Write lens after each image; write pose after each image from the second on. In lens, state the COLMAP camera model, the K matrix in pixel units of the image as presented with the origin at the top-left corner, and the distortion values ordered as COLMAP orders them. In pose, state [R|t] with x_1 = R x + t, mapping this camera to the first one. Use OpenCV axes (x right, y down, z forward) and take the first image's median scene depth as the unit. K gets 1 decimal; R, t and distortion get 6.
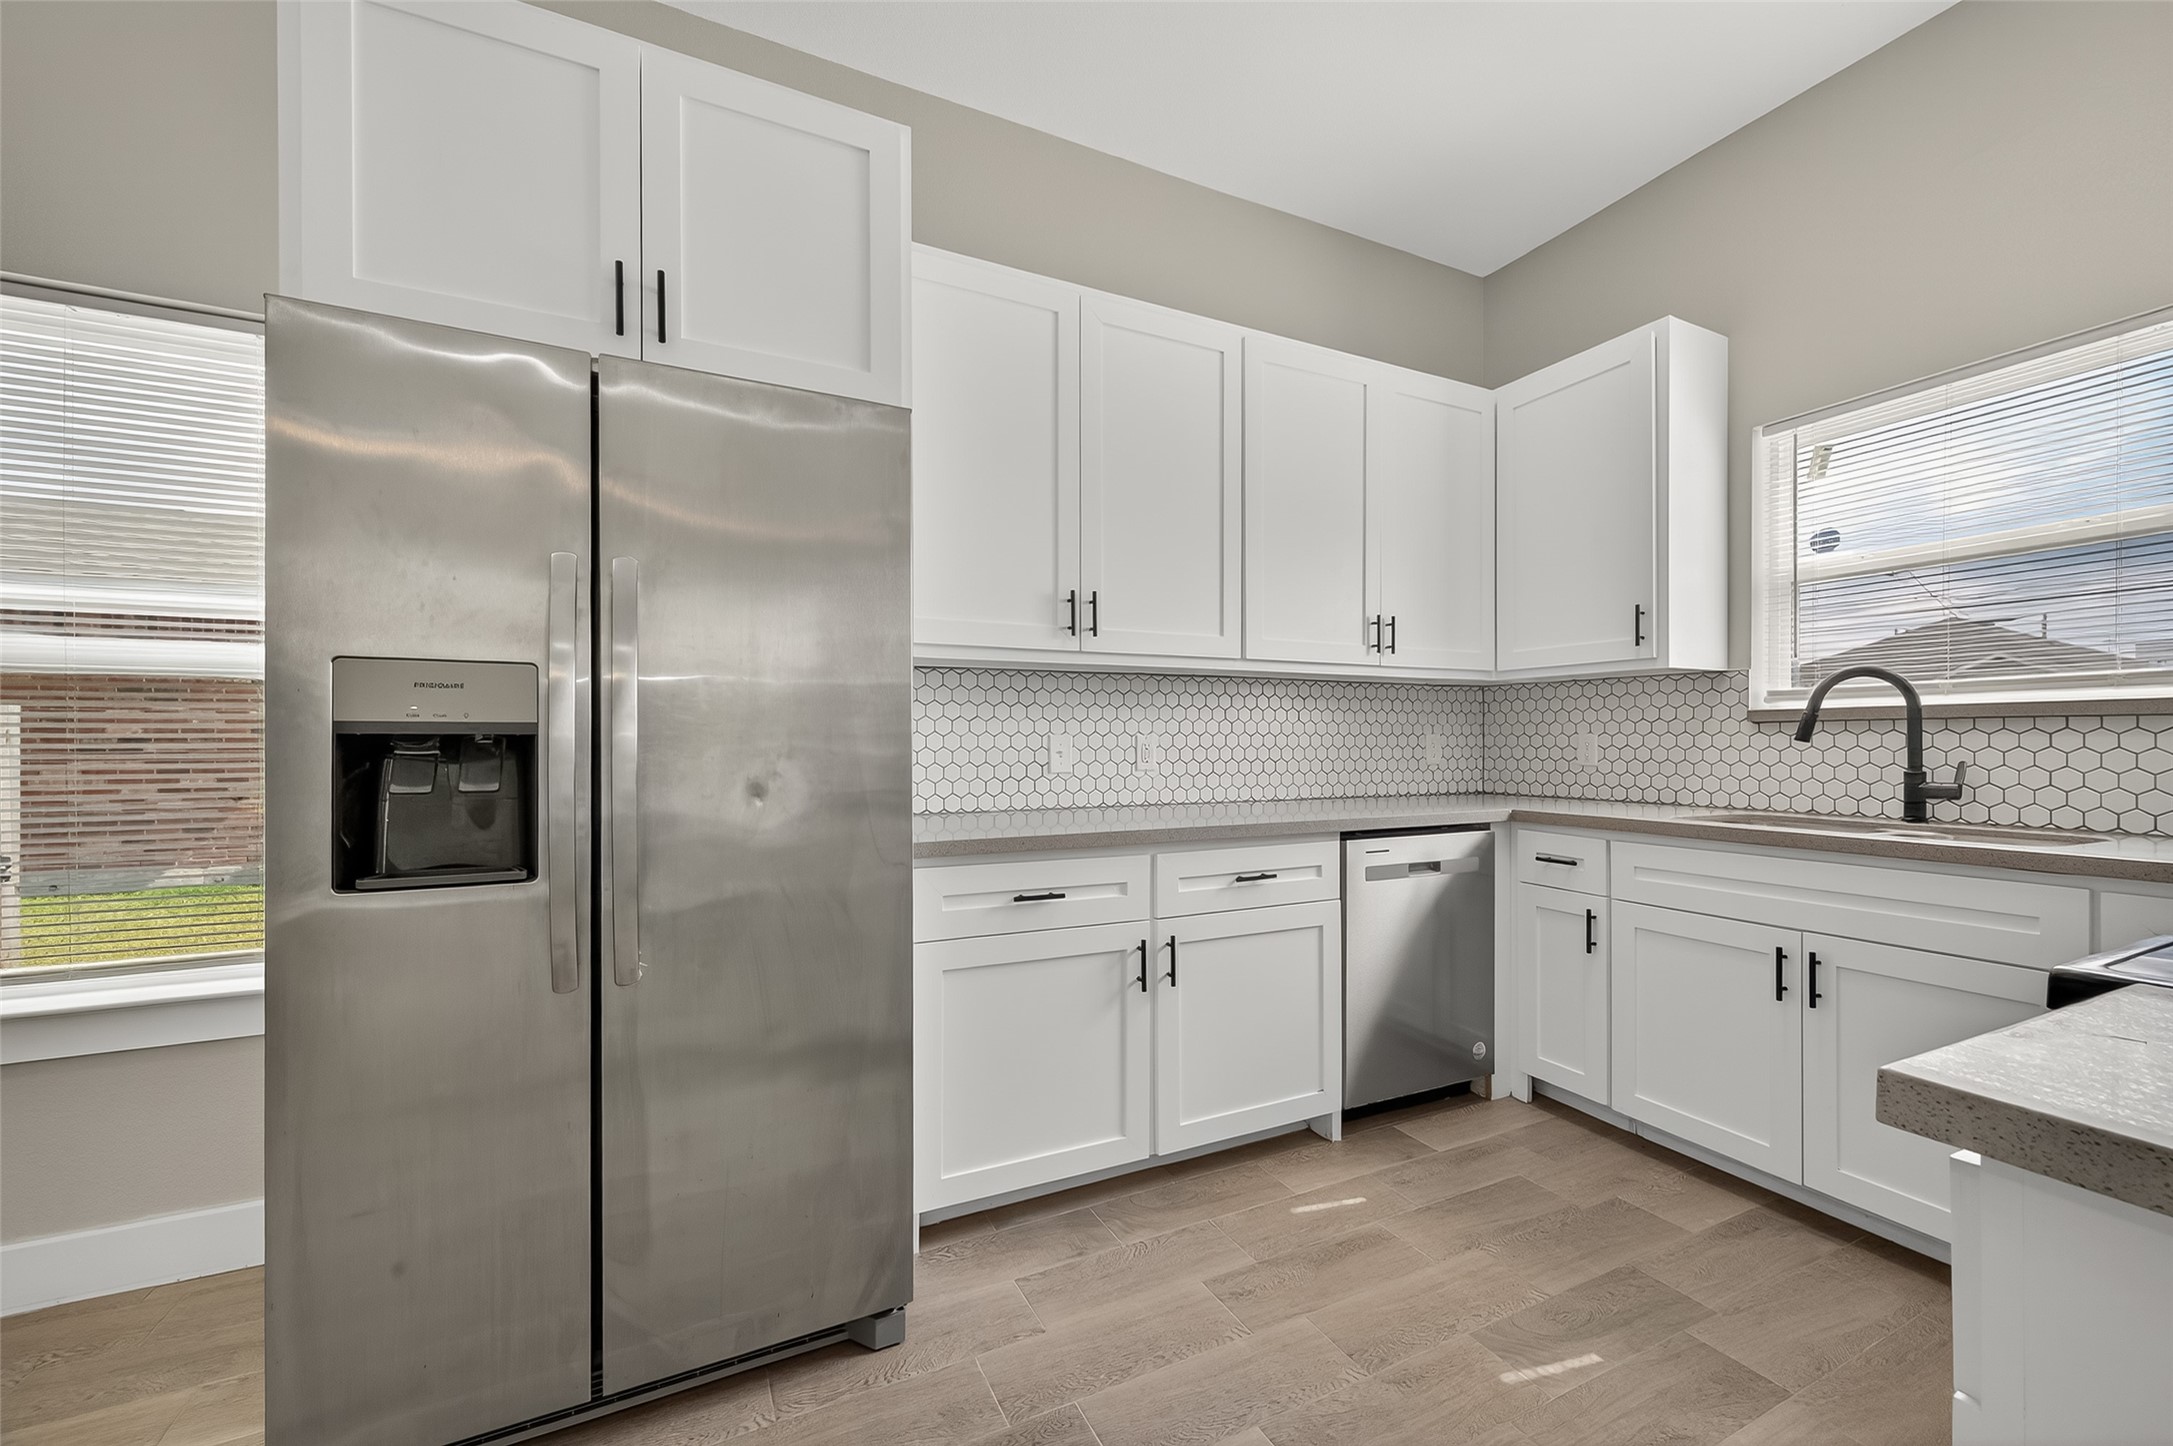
lens RADIAL K [[847.3, 0, 1082.1], [0, 847.3, 740.1], [0, 0, 1]] dist [0.009162, -0.003949]
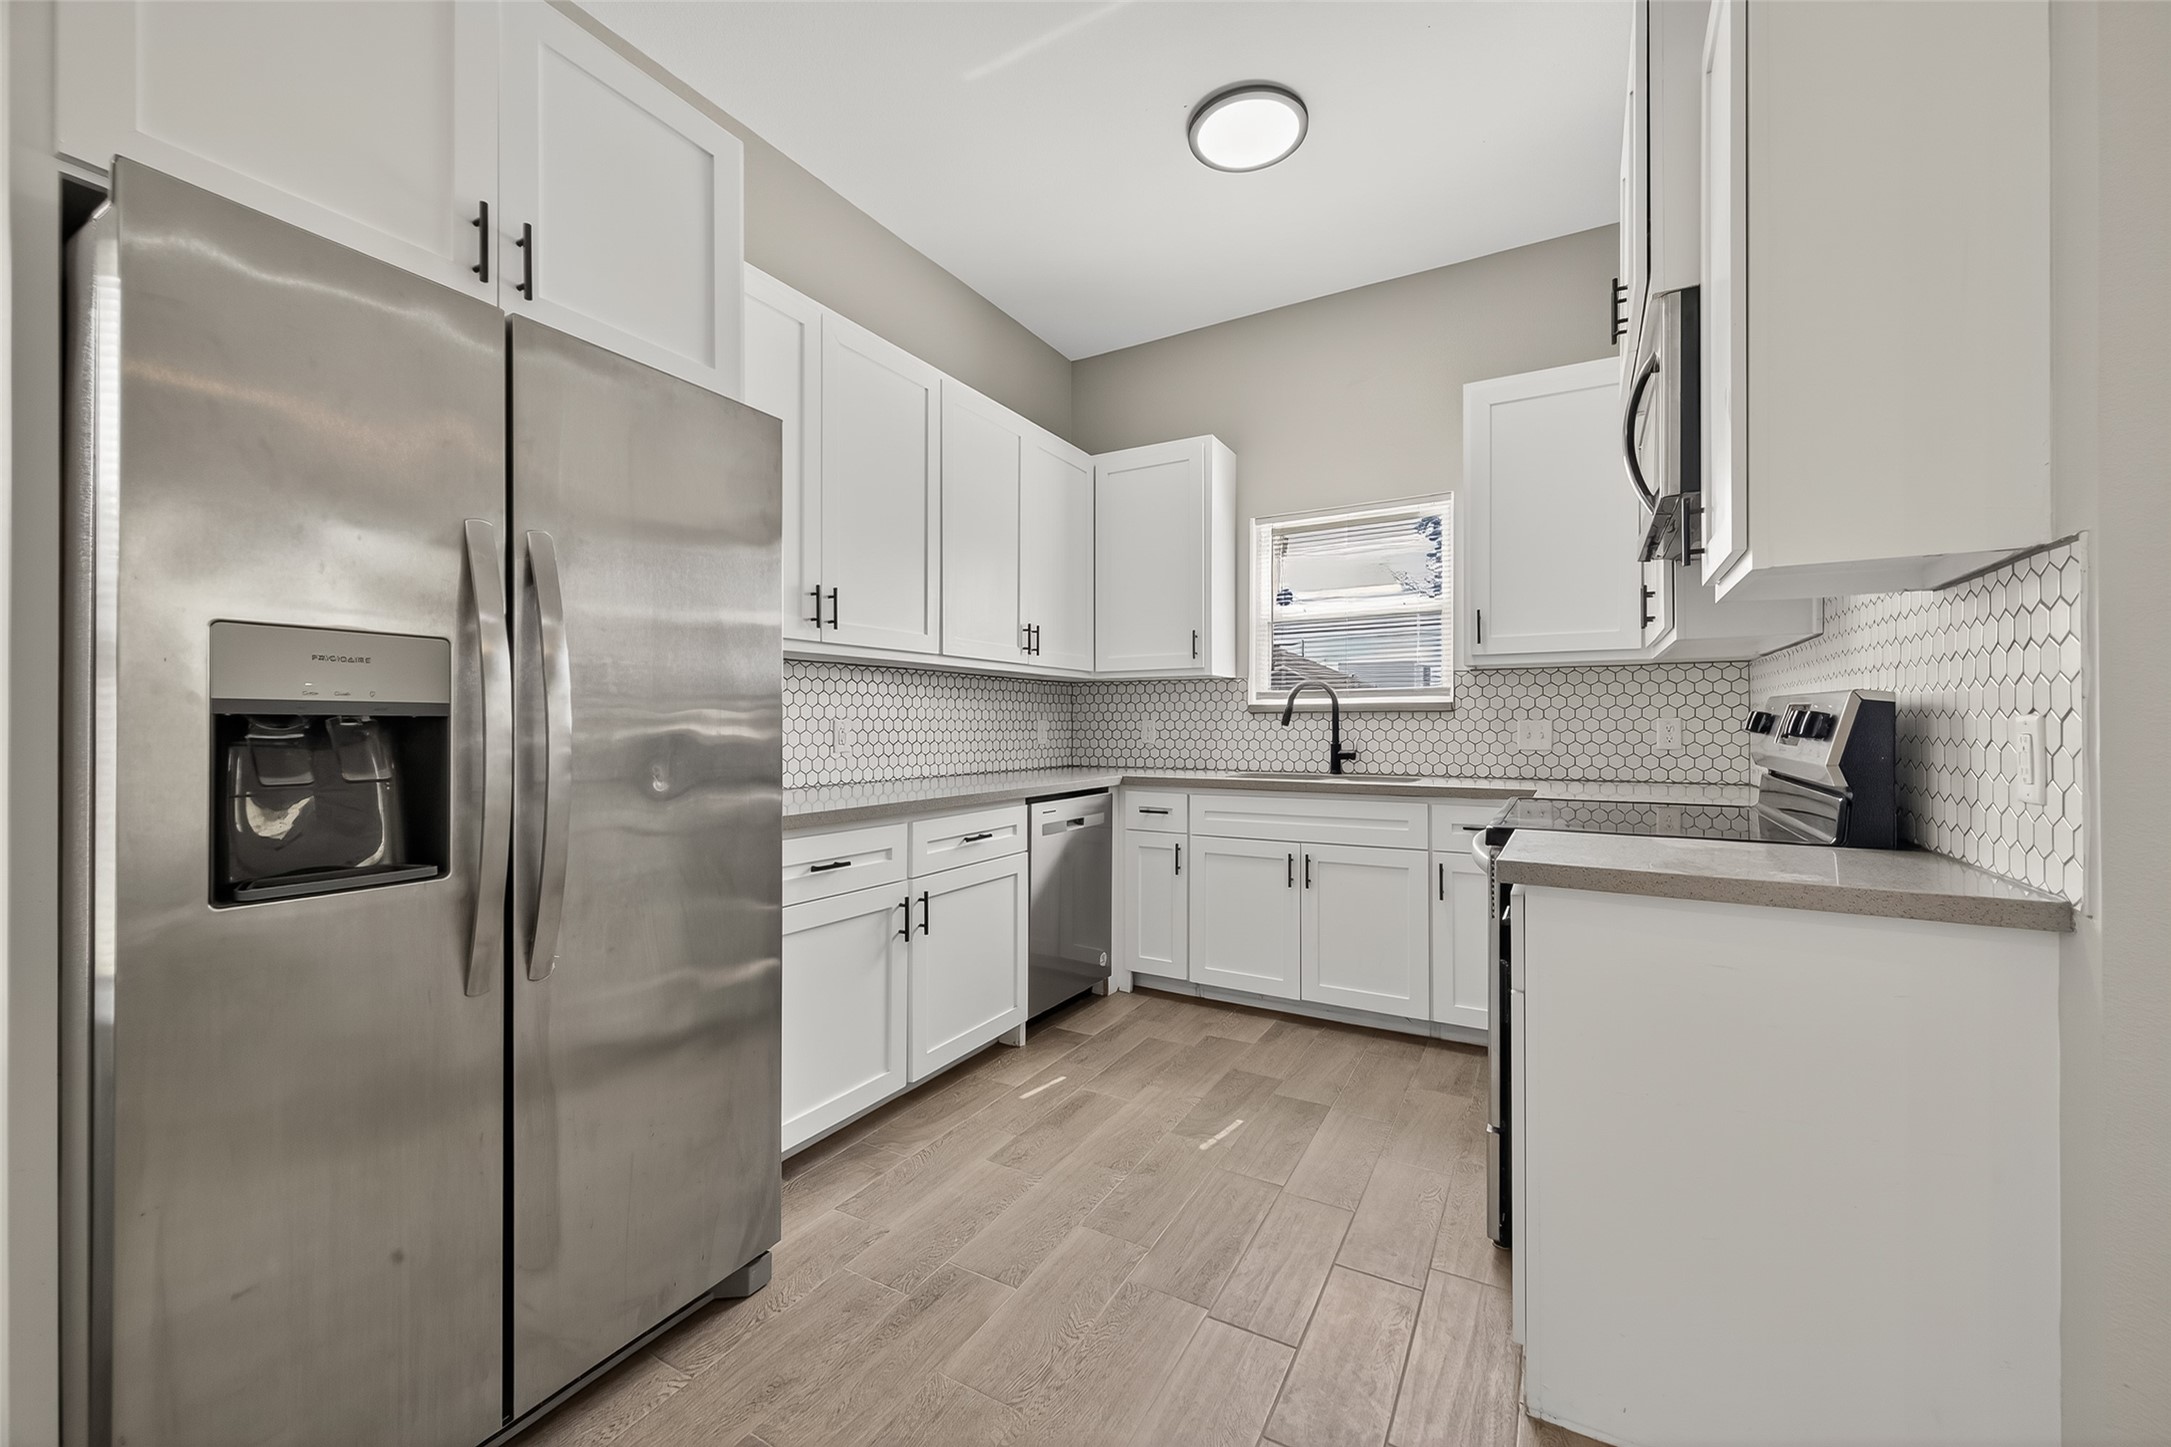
lens RADIAL K [[846.5, 0, 1086.8], [0, 846.5, 722.5], [0, 0, 1]] dist [0.009162, -0.003949]
pose [[0.823804, 0.002597, 0.566869, -0.334344], [-0.000735, 0.999994, -0.003512, 0.001595], [-0.566874, 0.002476, 0.823801, -0.079566]]
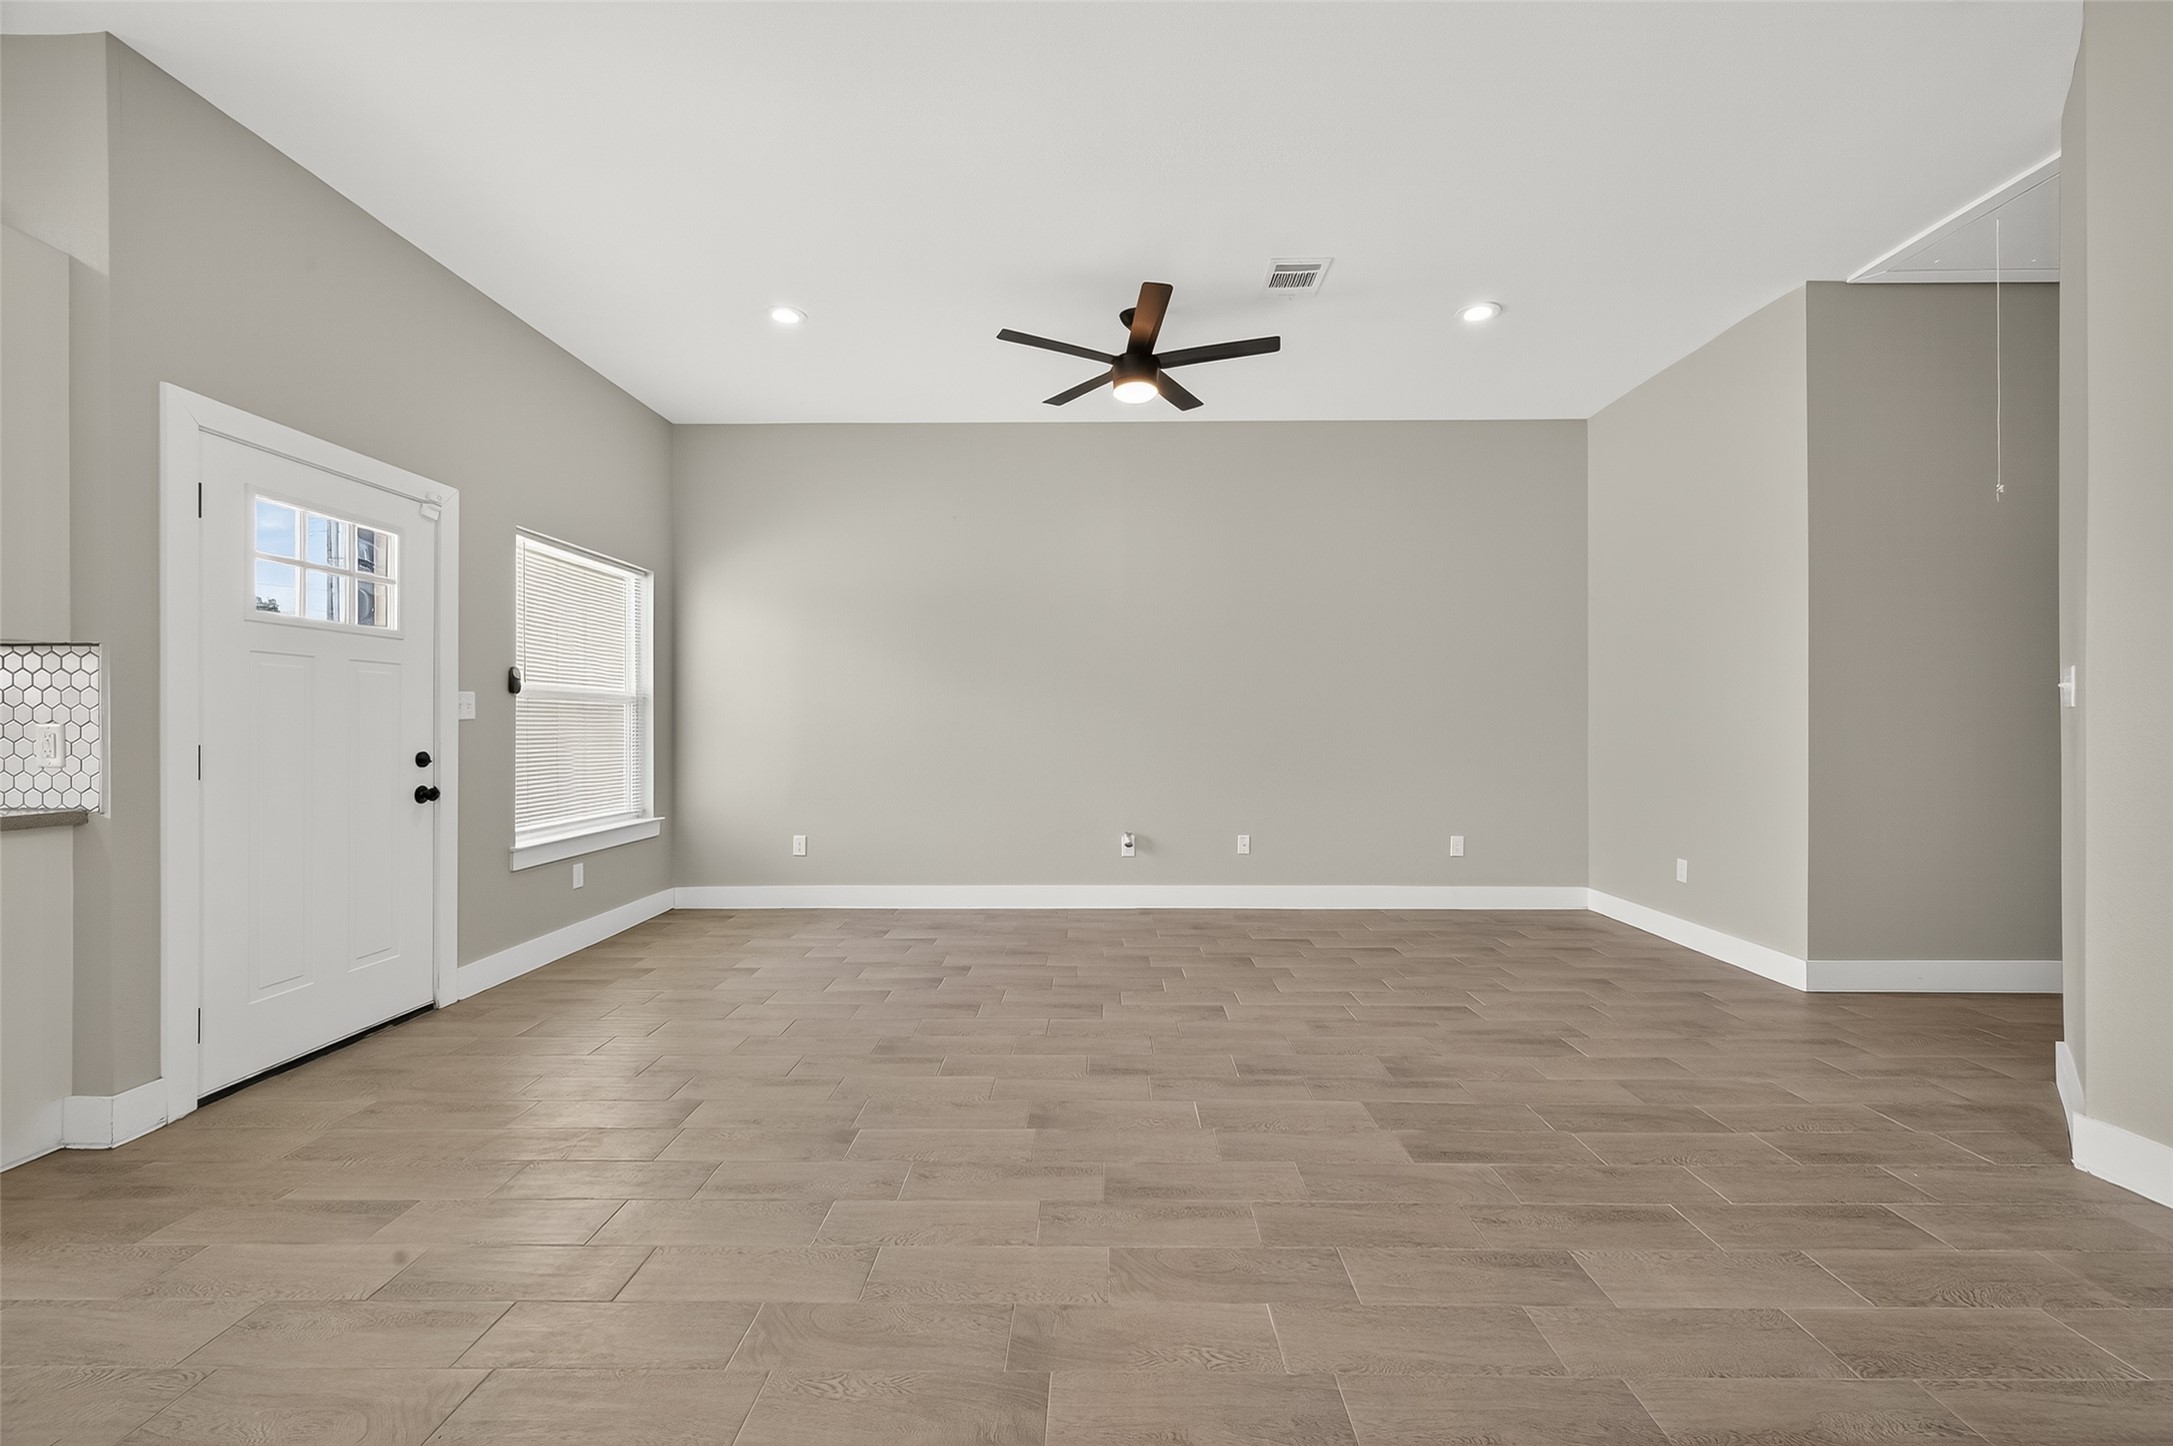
lens RADIAL K [[847.3, 0, 1093.4], [0, 847.3, 723.0], [0, 0, 1]] dist [0.009162, -0.003949]
pose [[-0.898685, 0.003639, 0.438580, -1.126308], [0.002585, 0.999992, -0.003000, 0.000013], [-0.438588, -0.001562, -0.898687, 0.367688]]
